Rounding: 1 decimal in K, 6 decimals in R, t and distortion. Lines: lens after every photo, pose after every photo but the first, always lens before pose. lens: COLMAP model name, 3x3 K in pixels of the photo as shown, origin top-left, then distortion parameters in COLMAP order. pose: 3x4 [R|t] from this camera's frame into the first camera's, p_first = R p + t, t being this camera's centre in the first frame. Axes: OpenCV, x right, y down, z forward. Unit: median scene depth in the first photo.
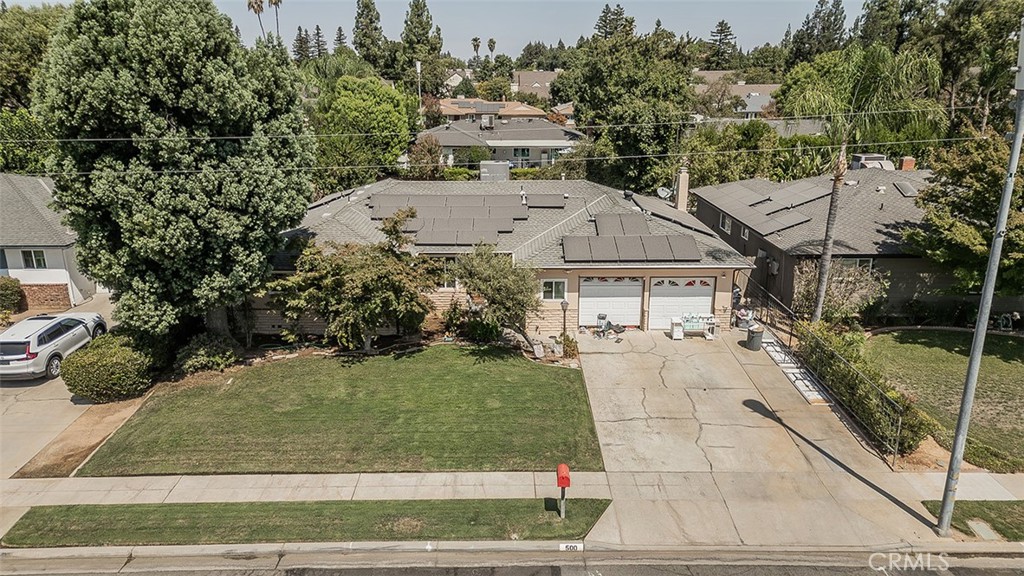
lens RADIAL K [[740.4, 0, 486.6], [0, 740.4, 286.6], [0, 0, 1]] dist [0.048585, -0.003438]
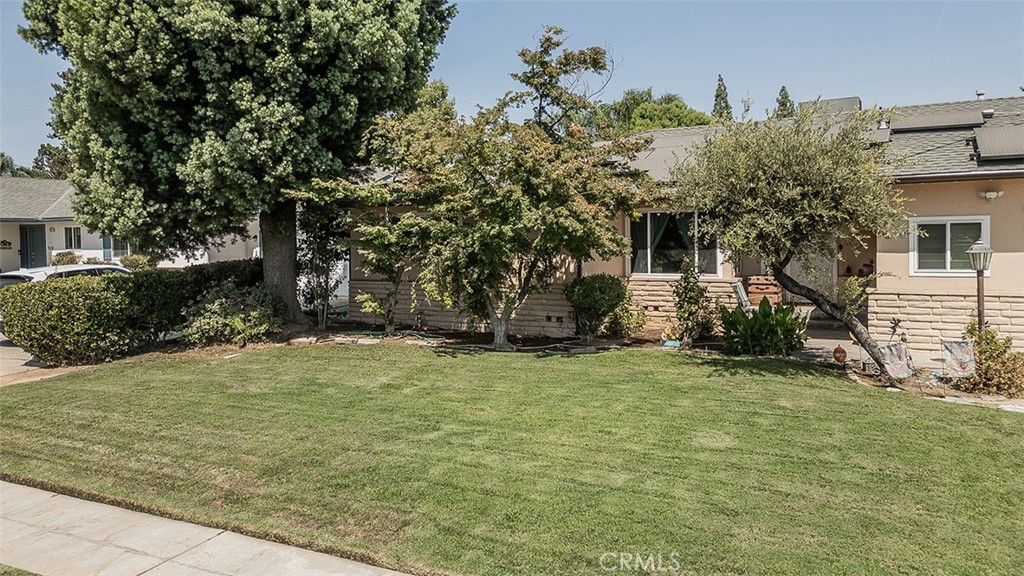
lens RADIAL K [[709.1, 0, 505.8], [0, 709.1, 287.6], [0, 0, 1]] dist [0.049816, -0.003358]
pose [[0.875134, 0.004260, -0.483862, 0.084678], [-0.134662, 0.962603, -0.235079, 0.184417], [0.464765, 0.270884, 0.842980, 0.678069]]
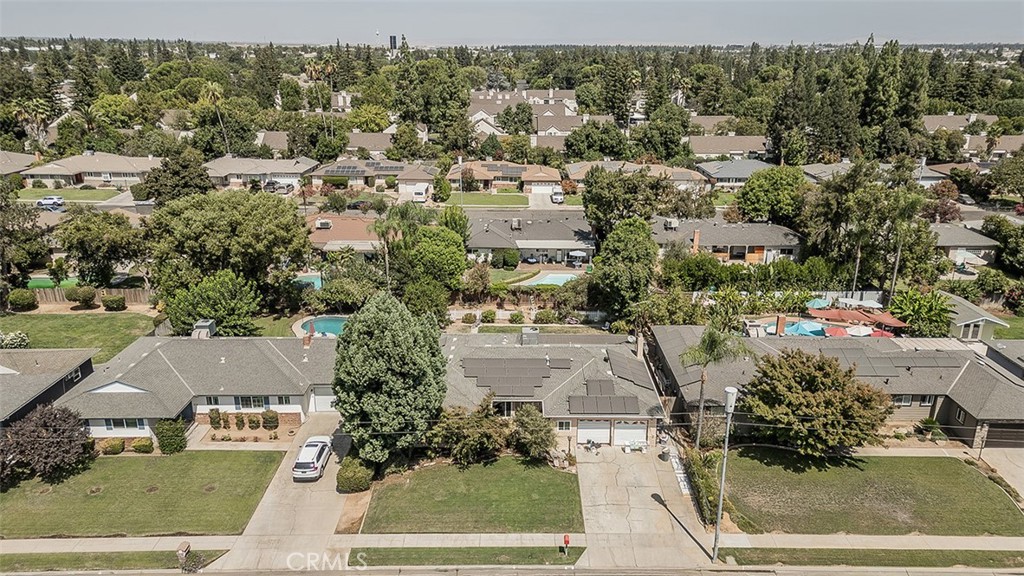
lens RADIAL K [[709.1, 0, 505.8], [0, 709.1, 287.6], [0, 0, 1]] dist [0.049816, -0.003358]
pose [[0.999969, 0.006877, 0.003797, -0.087597], [-0.006902, 0.999955, 0.006480, -0.455520], [-0.003752, -0.006506, 0.999972, -1.051766]]
